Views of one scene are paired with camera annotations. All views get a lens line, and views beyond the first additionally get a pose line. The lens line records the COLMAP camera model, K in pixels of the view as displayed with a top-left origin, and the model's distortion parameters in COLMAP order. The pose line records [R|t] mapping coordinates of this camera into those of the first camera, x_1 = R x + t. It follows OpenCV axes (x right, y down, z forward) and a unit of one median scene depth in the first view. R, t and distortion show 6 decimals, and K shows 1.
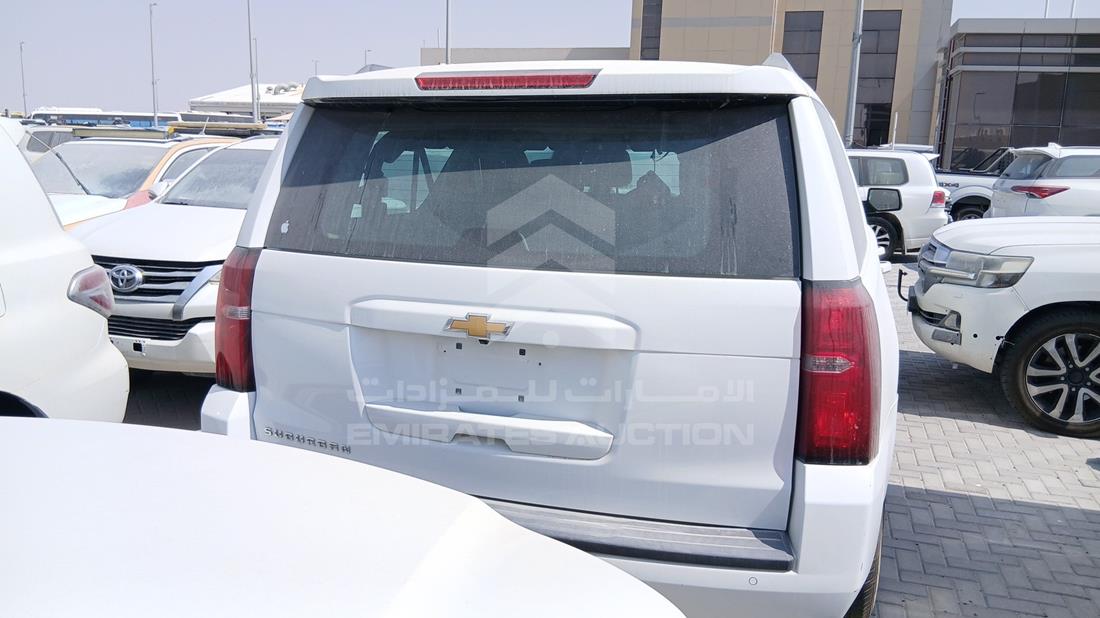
lens RADIAL K [[844.8, 0, 550.6], [0, 844.8, 303.3], [0, 0, 1]] dist [0.093797, -0.169271]
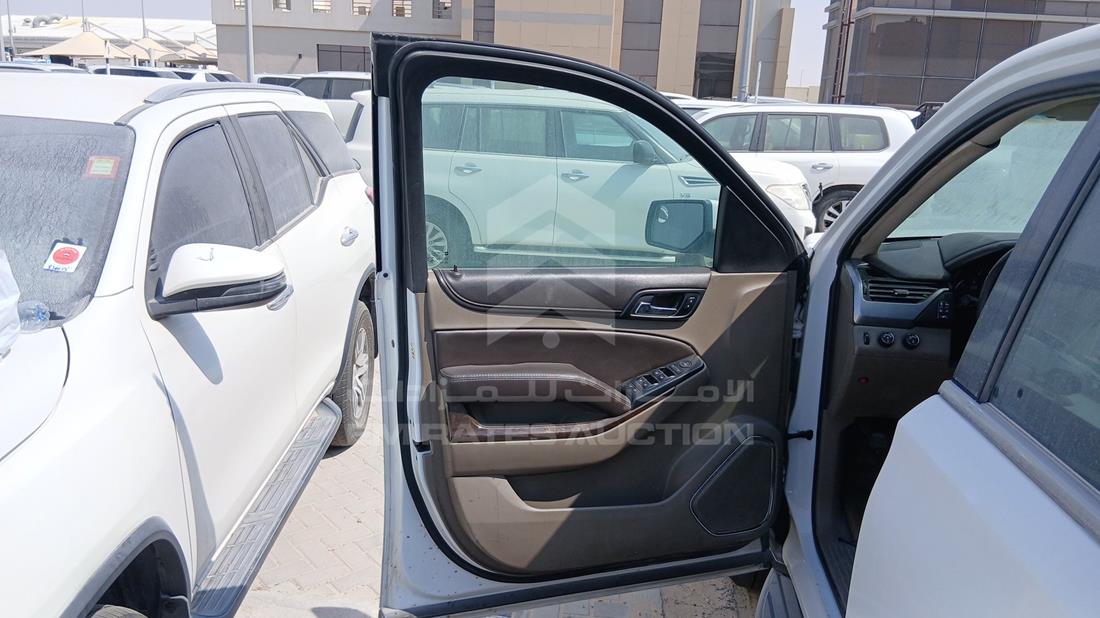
lens RADIAL K [[844.8, 0, 553.2], [0, 844.8, 311.2], [0, 0, 1]] dist [0.093797, -0.169271]
pose [[0.975469, -0.040748, 0.216331, -0.397549], [0.025790, 0.997105, 0.071524, -0.319188], [-0.218620, -0.064191, 0.973697, 1.668328]]
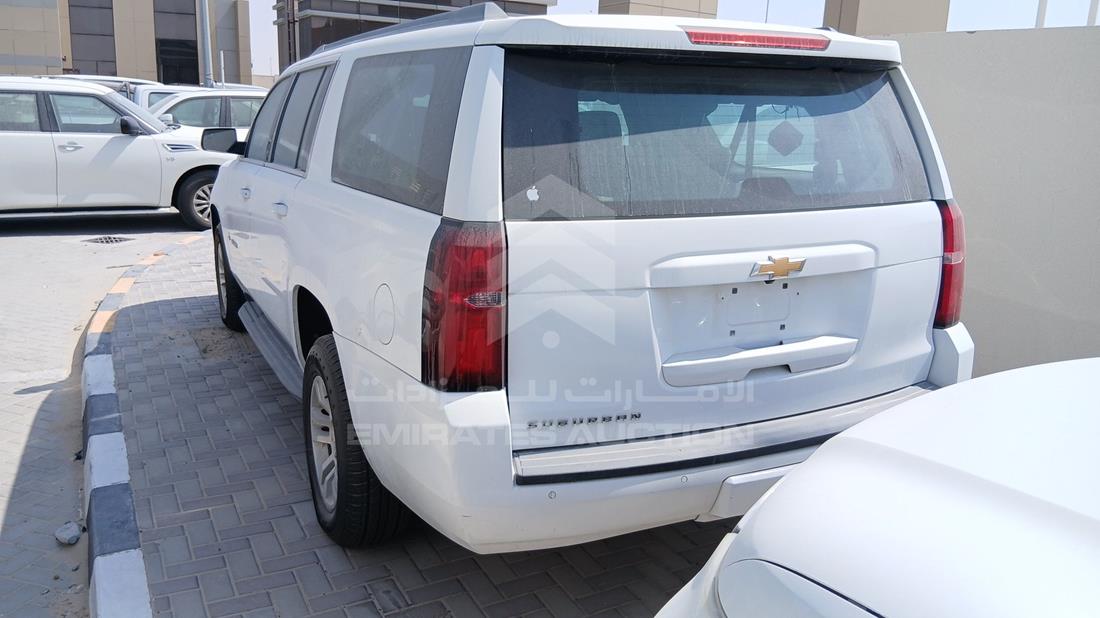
lens RADIAL K [[844.8, 0, 549.4], [0, 844.8, 309.5], [0, 0, 1]] dist [0.093797, -0.169271]
pose [[0.698040, -0.166826, 0.696355, -0.964152], [0.113073, 0.985961, 0.122860, -0.079830], [-0.707075, -0.007022, 0.707104, 0.382032]]
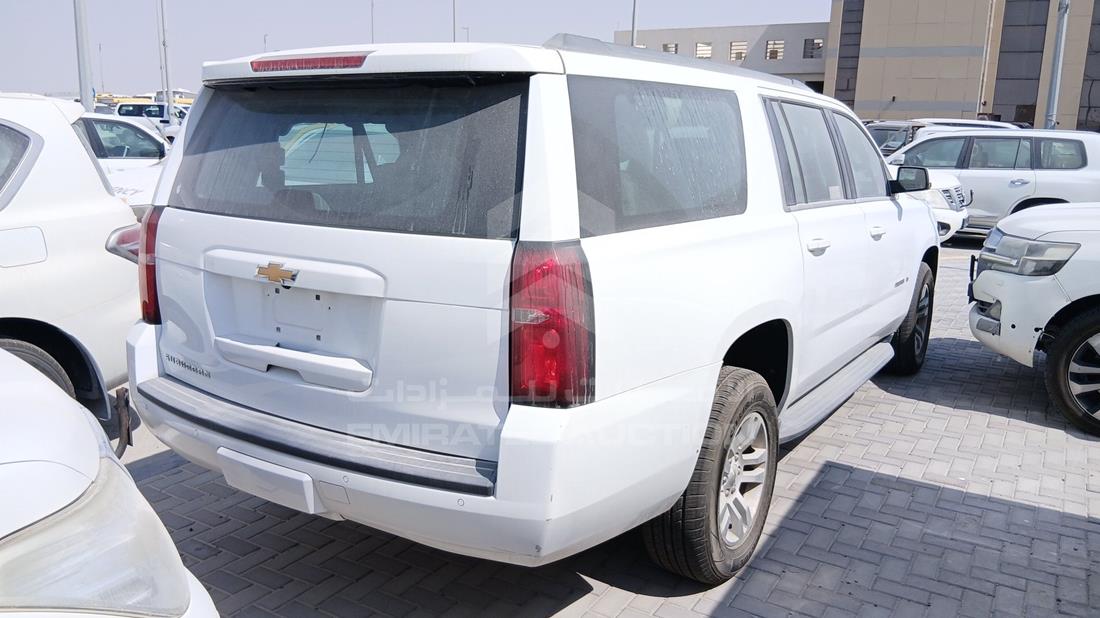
lens RADIAL K [[844.8, 0, 555.0], [0, 844.8, 306.1], [0, 0, 1]] dist [0.093797, -0.169271]
pose [[0.972313, 0.045400, -0.229231, 0.507690], [-0.040046, 0.998807, 0.027954, 0.022046], [0.230226, -0.018000, 0.972971, -0.057325]]
